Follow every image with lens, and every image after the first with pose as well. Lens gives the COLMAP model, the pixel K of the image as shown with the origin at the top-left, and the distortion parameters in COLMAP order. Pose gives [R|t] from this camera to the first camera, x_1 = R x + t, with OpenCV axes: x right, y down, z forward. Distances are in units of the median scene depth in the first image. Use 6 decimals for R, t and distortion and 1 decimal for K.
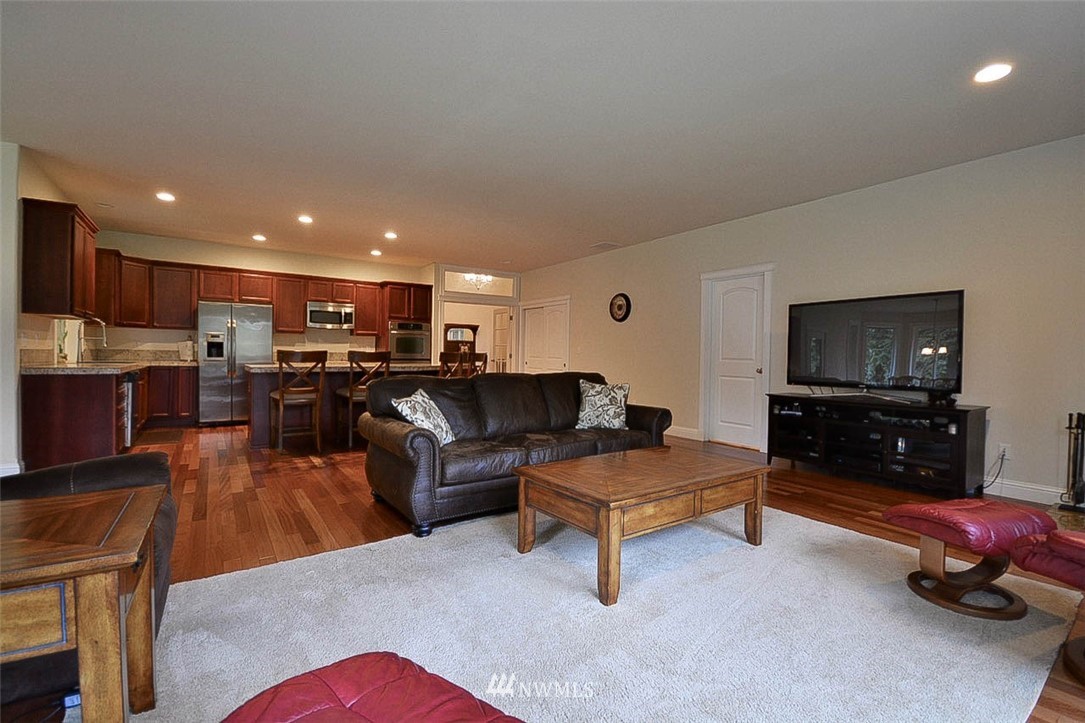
lens RADIAL K [[477.1, 0, 537.8], [0, 477.1, 364.6], [0, 0, 1]] dist [0.000056, -0.001916]
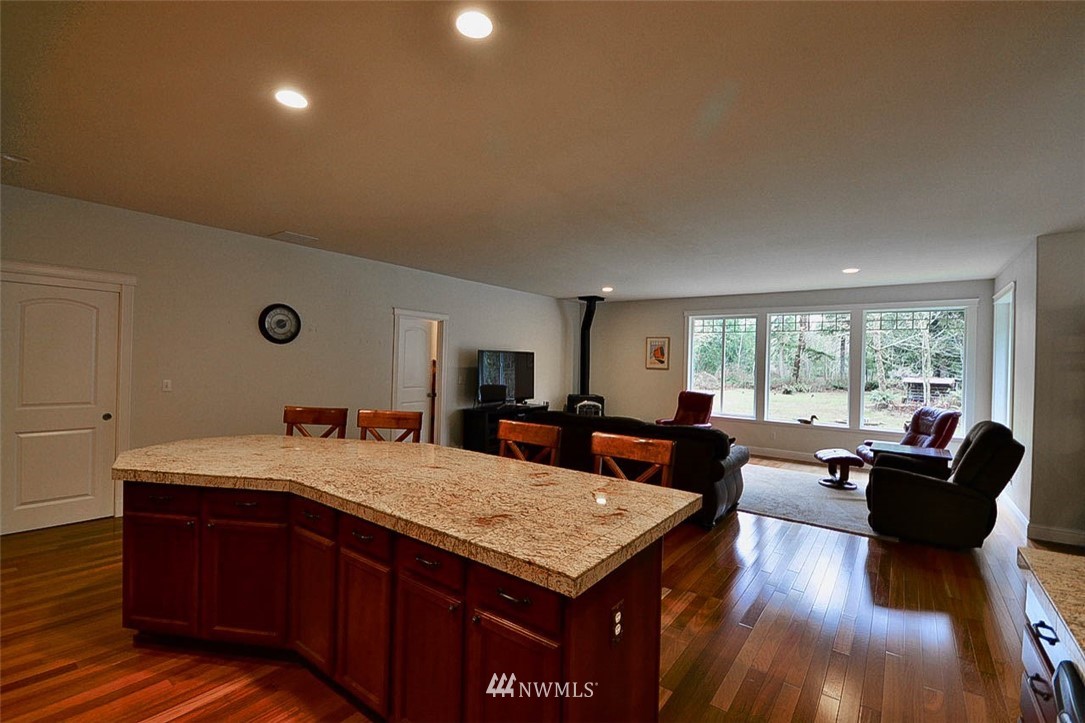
lens RADIAL K [[477.1, 0, 546.7], [0, 477.1, 365.4], [0, 0, 1]] dist [0.000056, -0.001916]
pose [[-0.312499, -0.028700, 0.949484, -1.251440], [-0.002207, 0.999563, 0.029488, -0.161039], [-0.949915, 0.007120, -0.312426, 1.657318]]
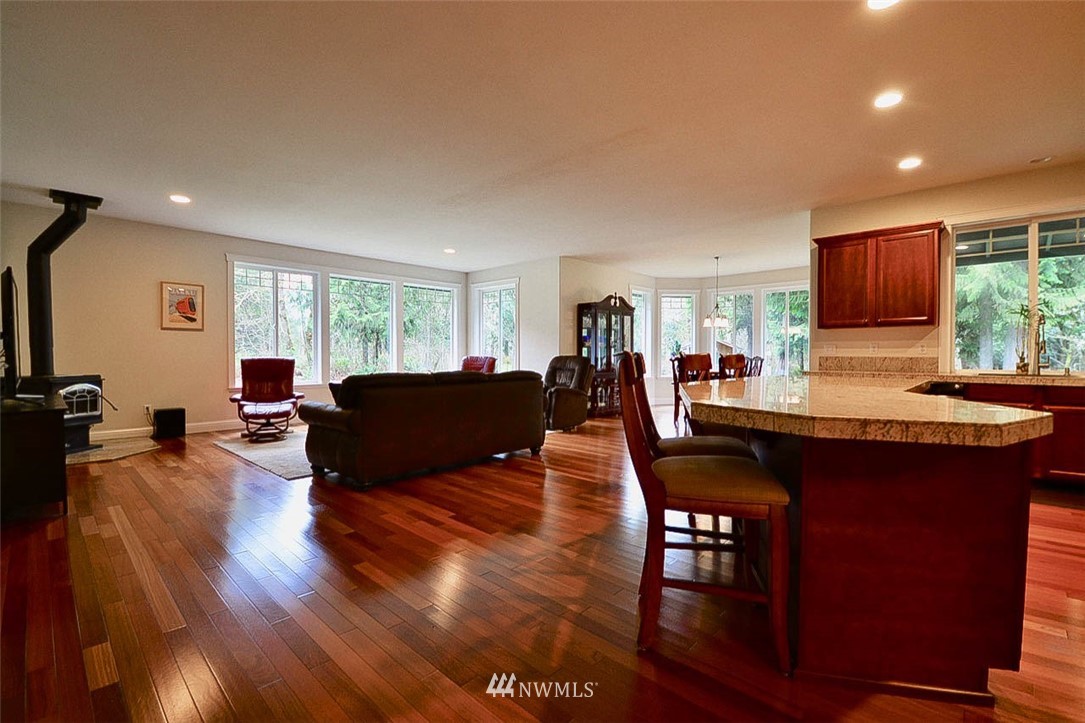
lens RADIAL K [[477.1, 0, 541.1], [0, 477.1, 361.7], [0, 0, 1]] dist [0.000056, -0.001916]
pose [[-0.978991, -0.013020, -0.203489, -0.008315], [-0.022310, 0.998808, 0.043424, -0.058435], [0.202681, 0.047051, -0.978114, 2.286659]]
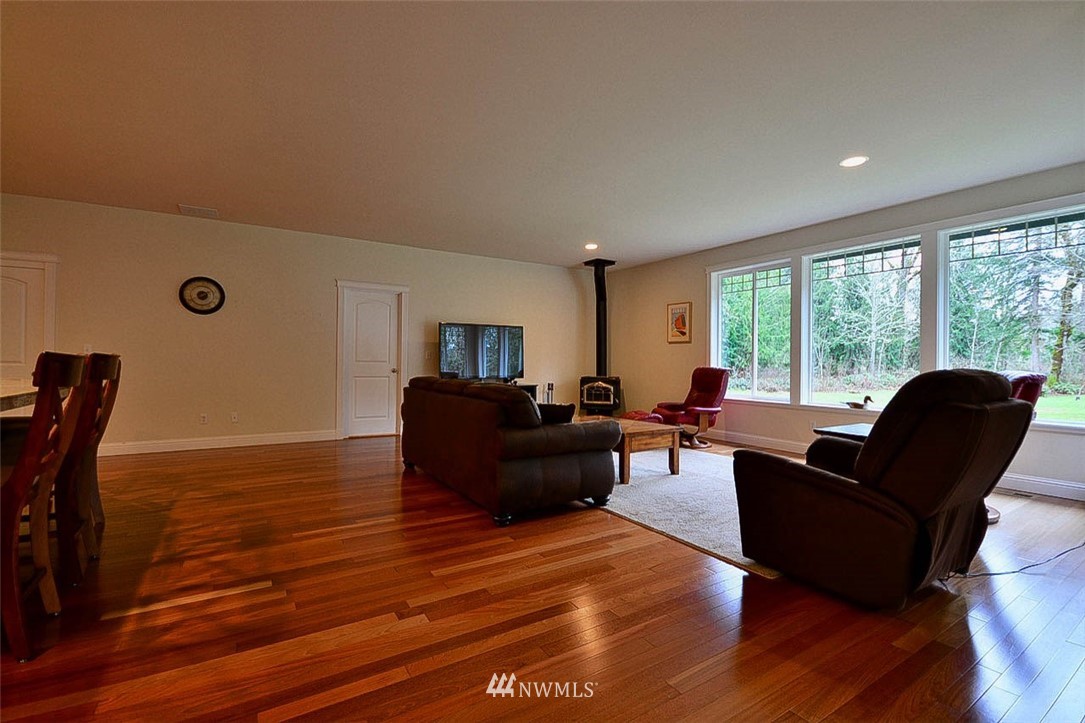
lens RADIAL K [[477.1, 0, 548.4], [0, 477.1, 362.2], [0, 0, 1]] dist [0.000056, -0.001916]
pose [[0.049954, -0.013716, 0.998657, -1.115029], [0.020495, 0.999709, 0.012706, -0.025944], [-0.998541, 0.019833, 0.050221, 0.796553]]
